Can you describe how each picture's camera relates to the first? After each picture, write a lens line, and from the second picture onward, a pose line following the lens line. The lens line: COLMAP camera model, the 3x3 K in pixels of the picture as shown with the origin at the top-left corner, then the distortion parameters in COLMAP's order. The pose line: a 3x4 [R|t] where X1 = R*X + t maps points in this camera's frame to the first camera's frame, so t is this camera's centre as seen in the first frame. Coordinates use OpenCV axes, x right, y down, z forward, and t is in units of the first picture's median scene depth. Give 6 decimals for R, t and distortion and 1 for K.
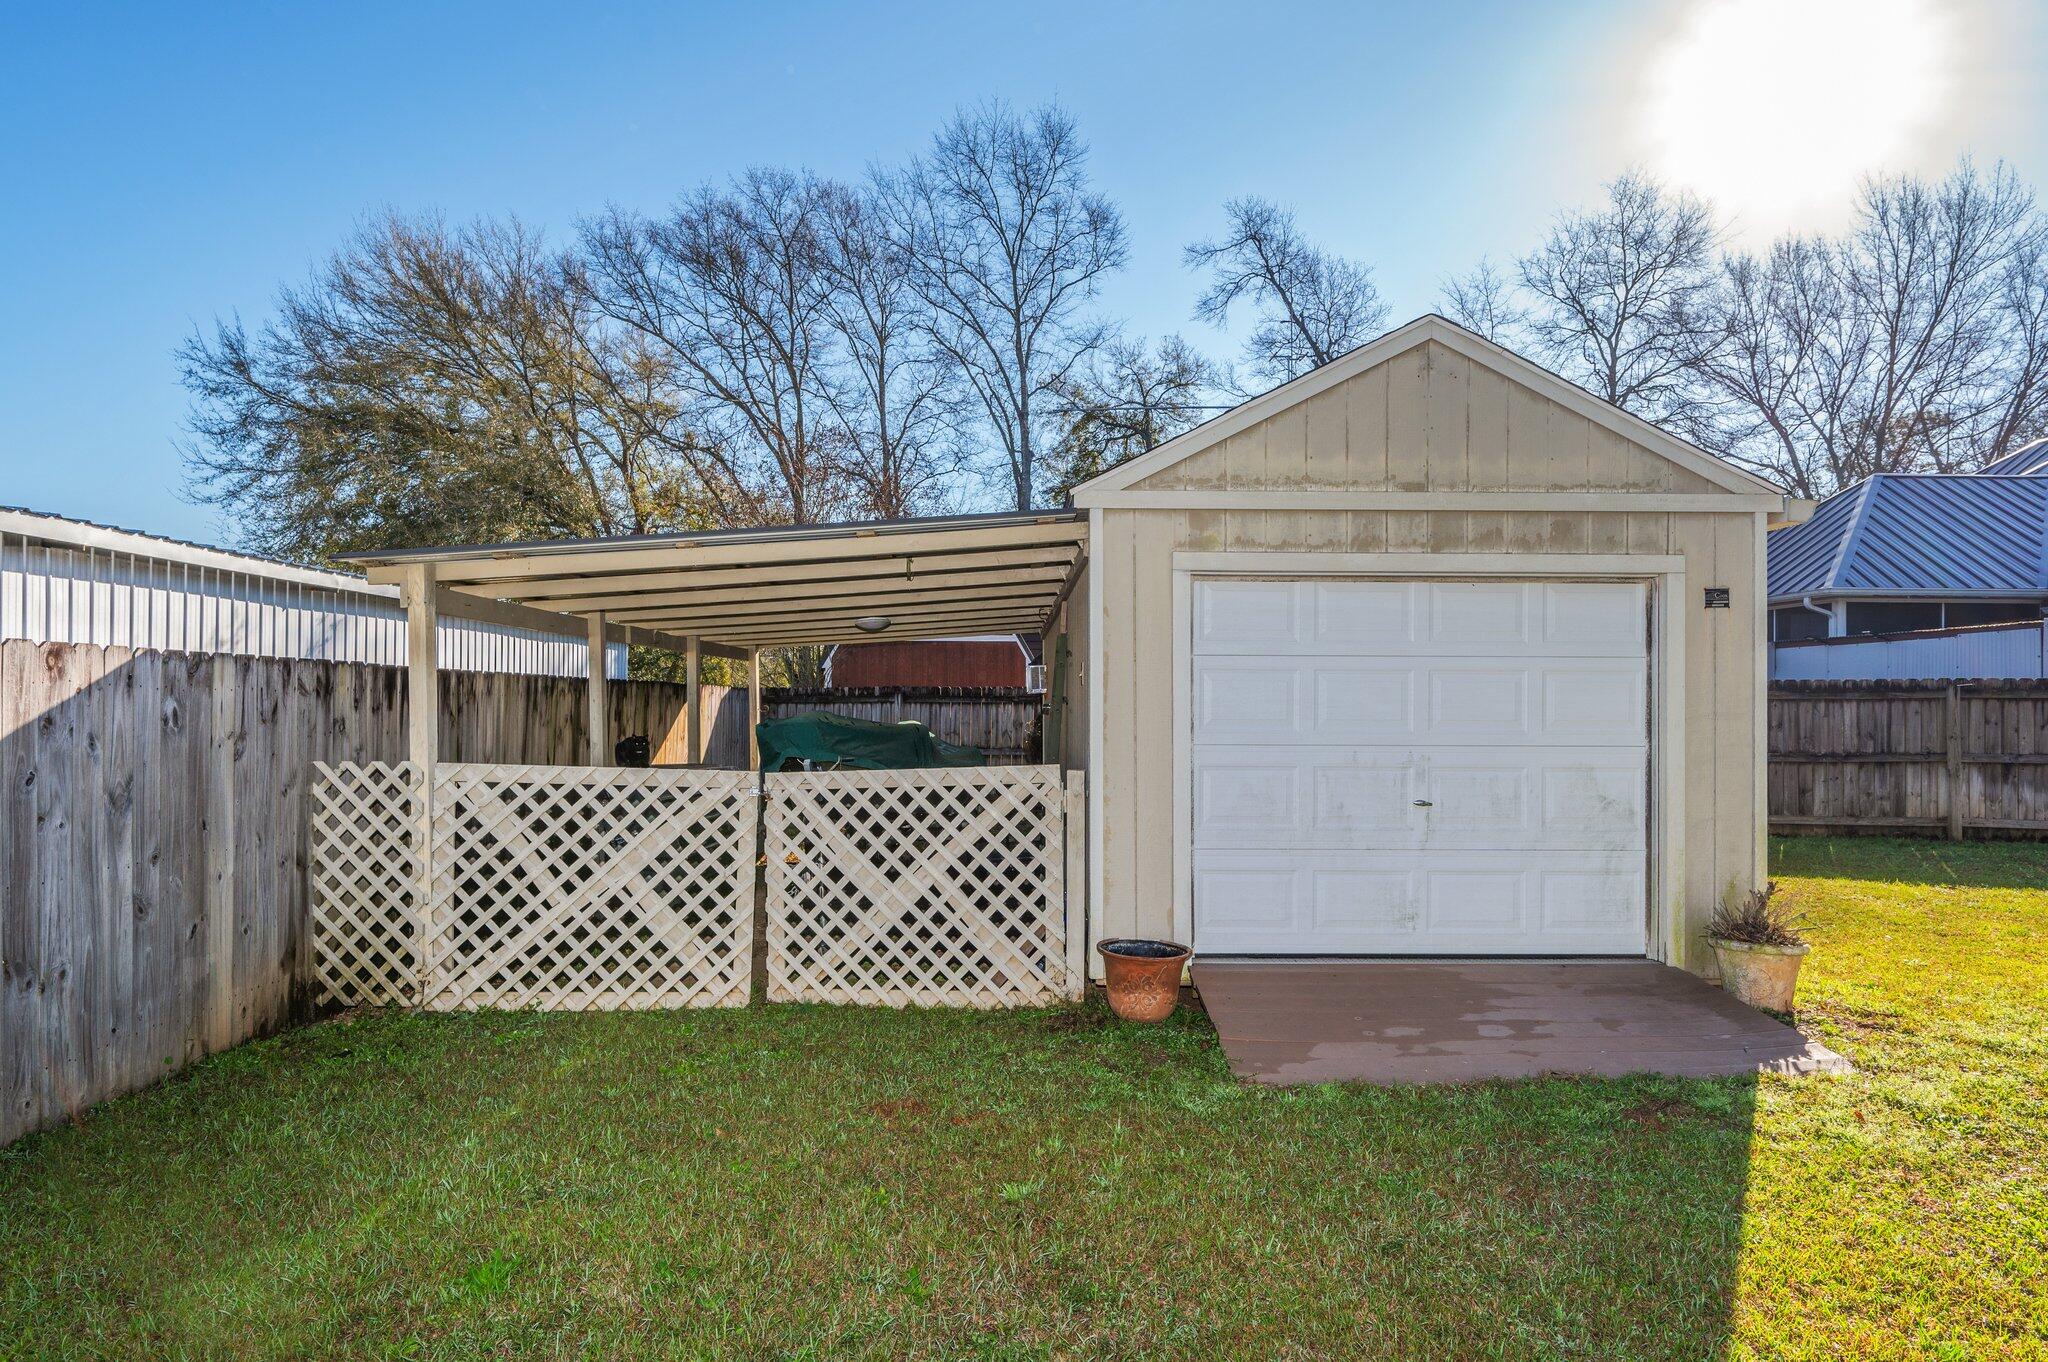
lens RADIAL K [[1073.7, 0, 1022.2], [0, 1073.7, 710.0], [0, 0, 1]] dist [-0.002289, -0.000521]
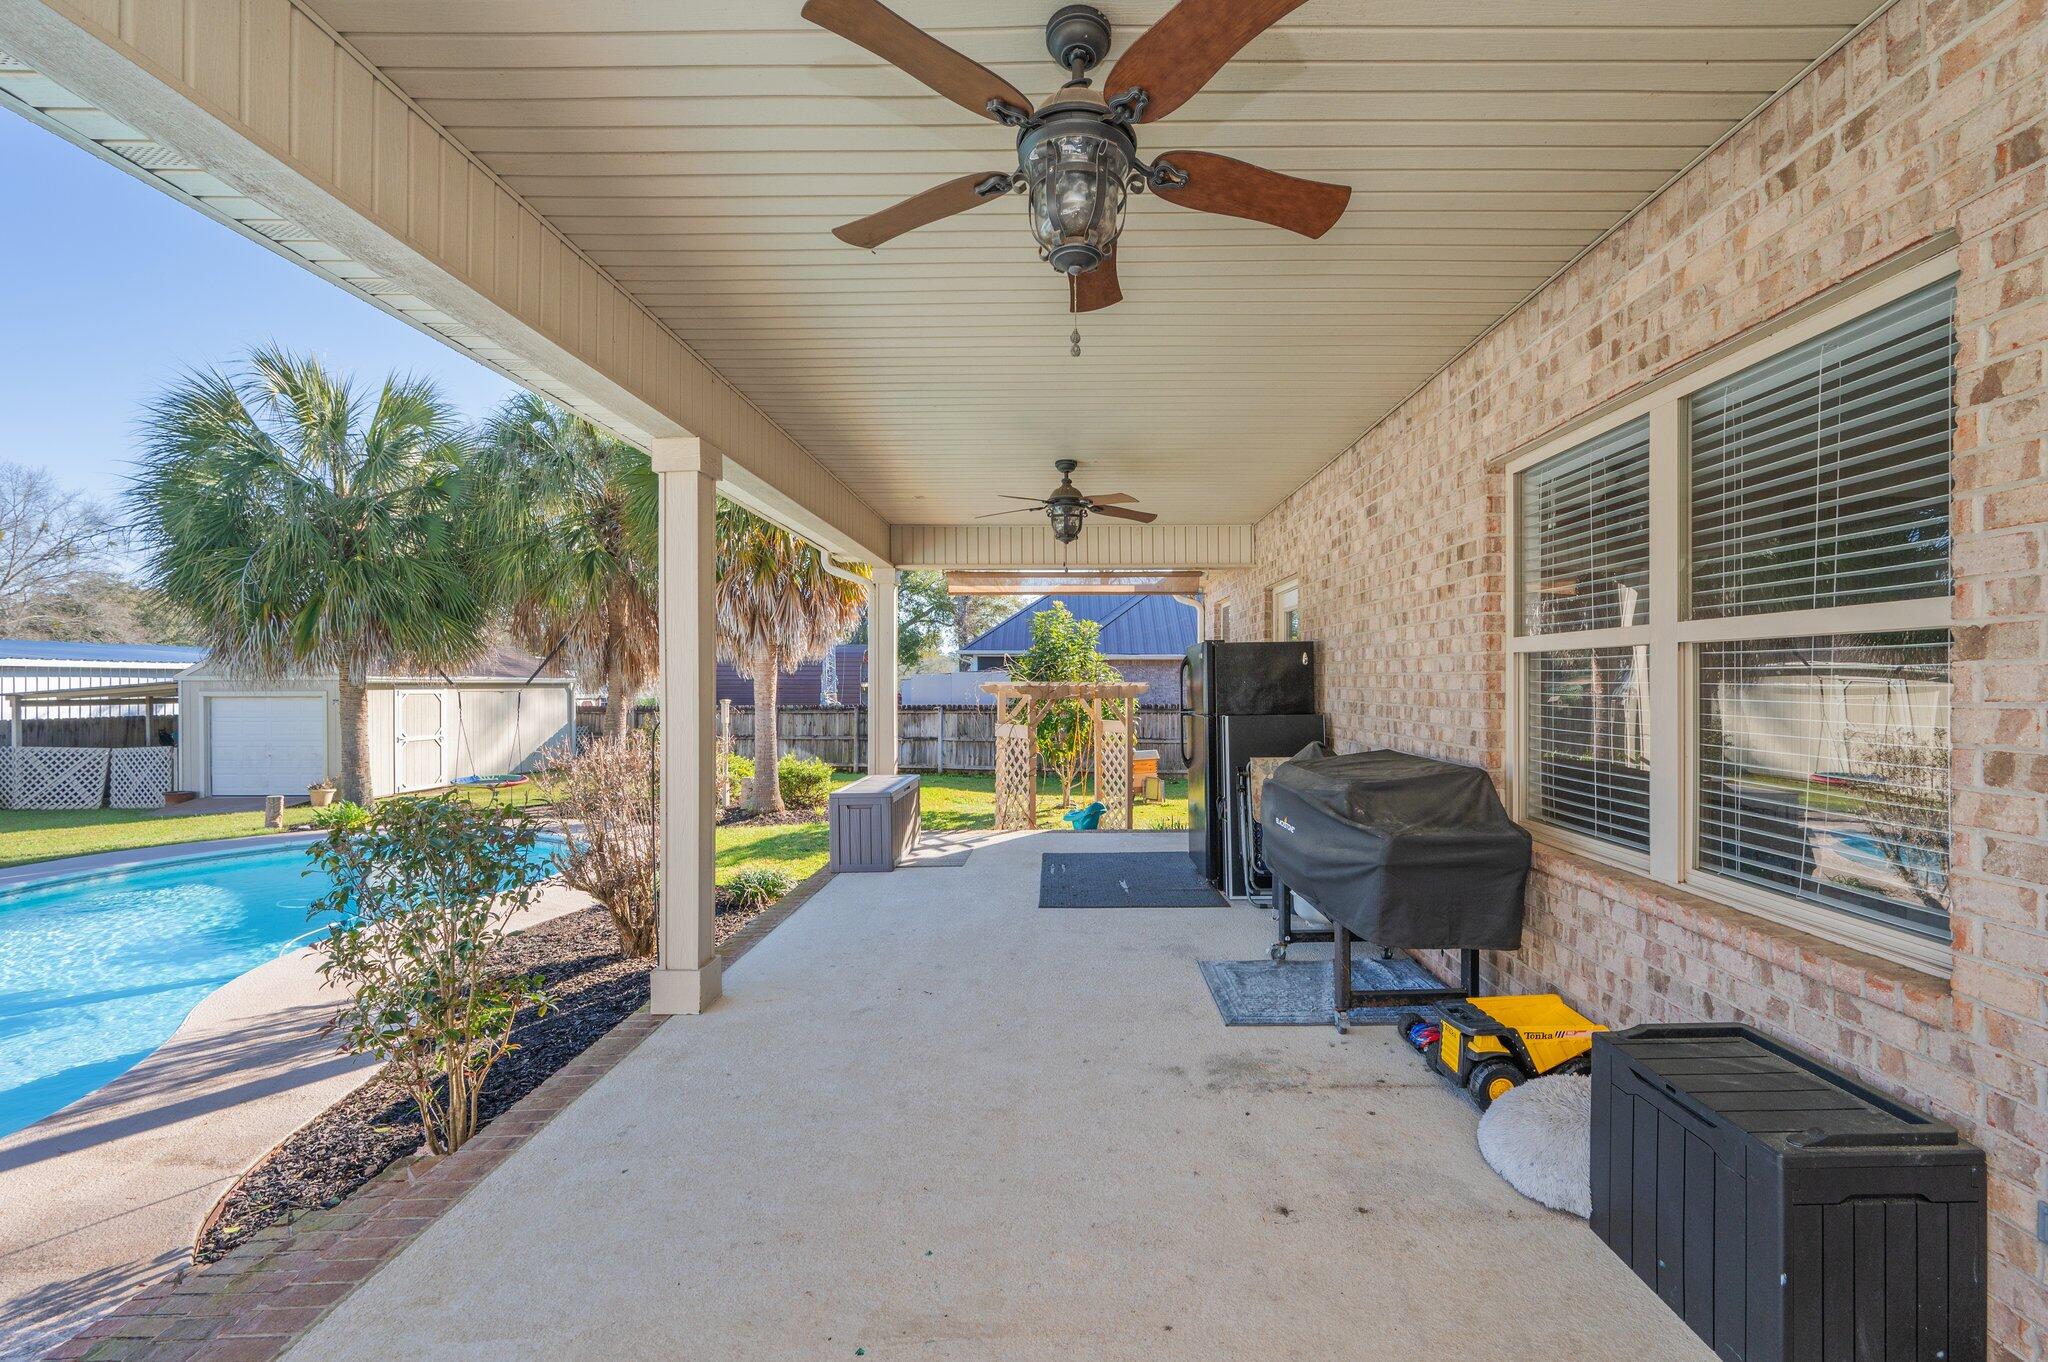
lens RADIAL K [[826.9, 0, 1034.3], [0, 826.9, 683.5], [0, 0, 1]] dist [0.000253, -0.000295]
pose [[0.999021, -0.007929, -0.043529, 3.259134], [0.007498, 0.999921, -0.010050, -0.120488], [0.043606, 0.009714, 0.999002, -1.837189]]
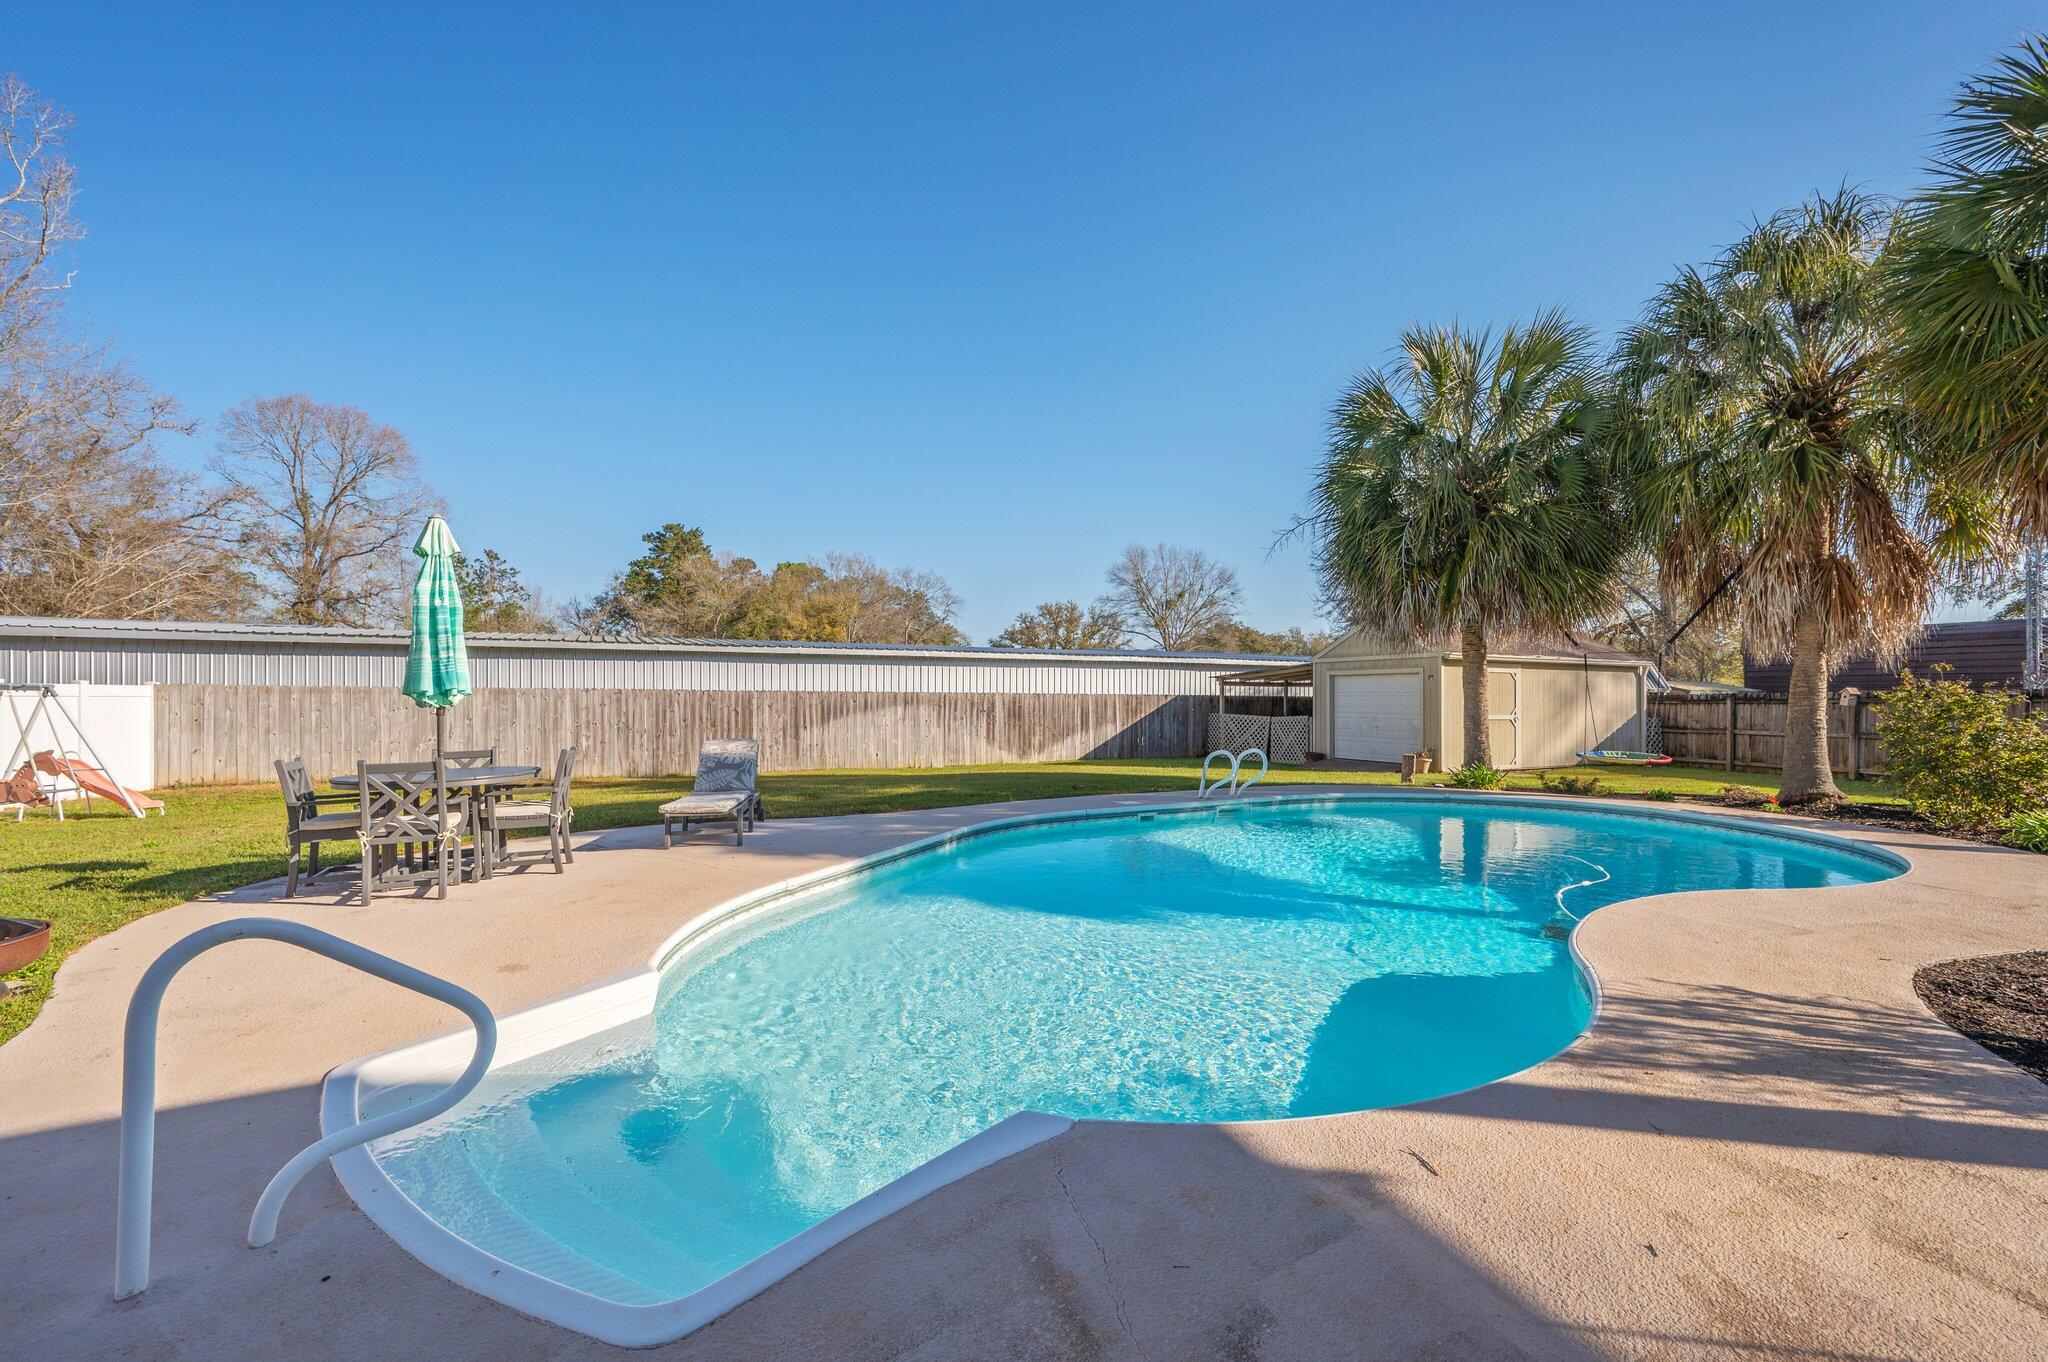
lens RADIAL K [[797.7, 0, 1024.8], [0, 797.7, 695.7], [0, 0, 1]] dist [0.001573, 0.000005]
pose [[0.433639, -0.006629, -0.901062, 2.703733], [-0.009995, 0.999876, -0.012167, 0.017487], [0.901031, 0.014282, 0.433519, -1.697303]]
